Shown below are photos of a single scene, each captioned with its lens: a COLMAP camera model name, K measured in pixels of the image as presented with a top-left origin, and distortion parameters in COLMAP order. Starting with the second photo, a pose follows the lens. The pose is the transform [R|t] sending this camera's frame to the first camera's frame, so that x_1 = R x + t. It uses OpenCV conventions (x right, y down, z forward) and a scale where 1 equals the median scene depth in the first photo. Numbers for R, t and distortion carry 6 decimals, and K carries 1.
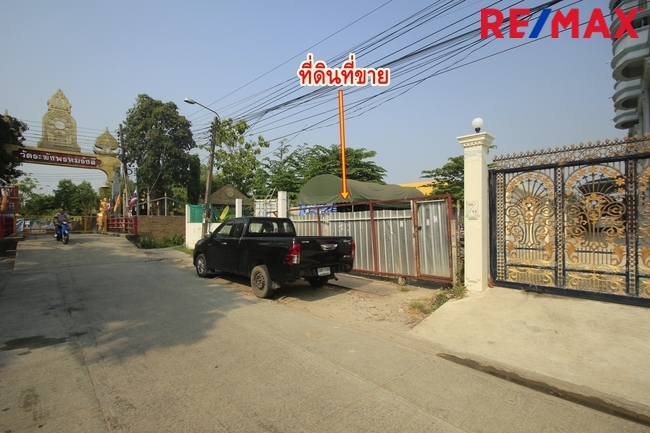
lens RADIAL K [[325.4, 0, 328.7], [0, 325.4, 221.3], [0, 0, 1]] dist [0.004135, -0.001547]
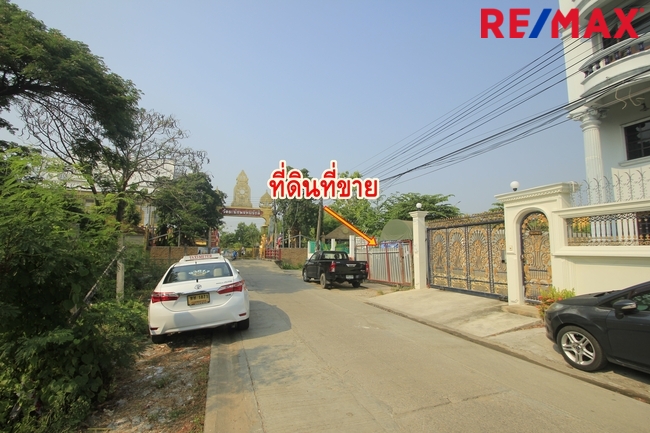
lens RADIAL K [[325.4, 0, 327.0], [0, 325.4, 217.0], [0, 0, 1]] dist [0.004135, -0.001547]
pose [[0.917189, -0.035649, -0.396853, 0.198880], [-0.006679, 0.994474, -0.104770, -0.003674], [0.398395, 0.098744, 0.911883, -0.294610]]
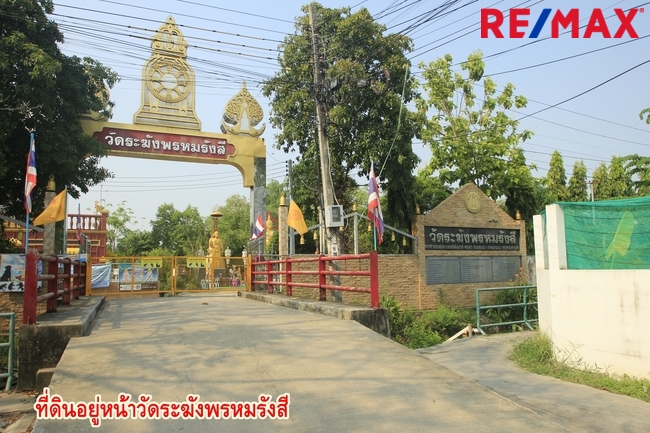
lens RADIAL K [[458.9, 0, 321.8], [0, 458.9, 220.0], [0, 0, 1]] dist [-0.023776, 0.001939]
pose [[0.944119, -0.046774, -0.326270, -0.371281], [0.014293, 0.994758, -0.101250, 0.000335], [0.329296, 0.090928, 0.939838, 0.420826]]
